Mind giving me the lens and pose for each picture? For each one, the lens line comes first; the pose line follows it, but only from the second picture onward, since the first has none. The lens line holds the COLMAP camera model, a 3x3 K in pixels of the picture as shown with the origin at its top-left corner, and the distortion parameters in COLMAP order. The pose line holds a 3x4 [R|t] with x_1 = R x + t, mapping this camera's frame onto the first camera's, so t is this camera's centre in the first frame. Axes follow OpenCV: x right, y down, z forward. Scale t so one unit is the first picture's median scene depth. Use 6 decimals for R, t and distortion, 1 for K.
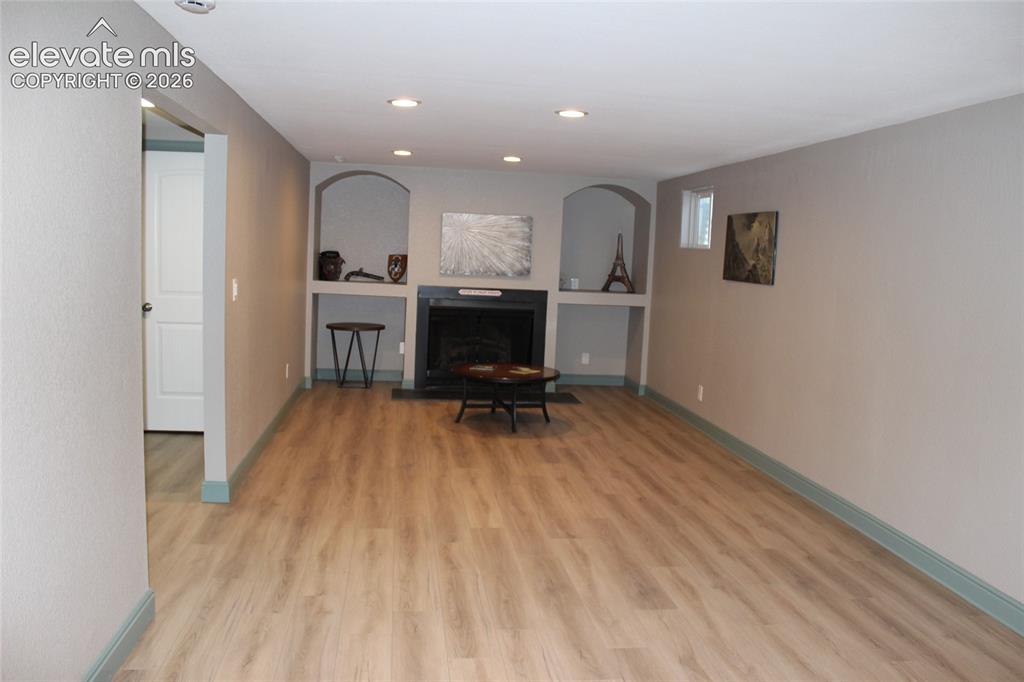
lens RADIAL K [[835.8, 0, 512.4], [0, 835.8, 362.3], [0, 0, 1]] dist [-0.165045, 0.141196]
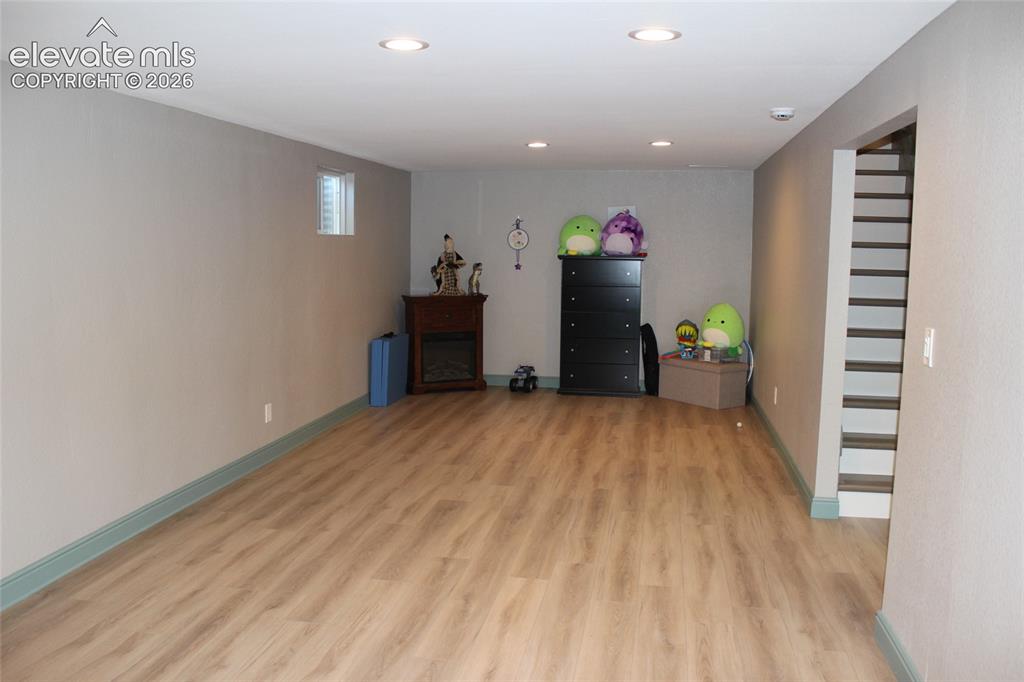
lens RADIAL K [[835.8, 0, 512.4], [0, 835.8, 362.3], [0, 0, 1]] dist [-0.165045, 0.141196]
pose [[-0.951791, -0.091432, 0.292805, -0.261638], [-0.005968, 0.959883, 0.280336, -0.271714], [-0.306691, 0.265074, -0.914154, 1.862376]]
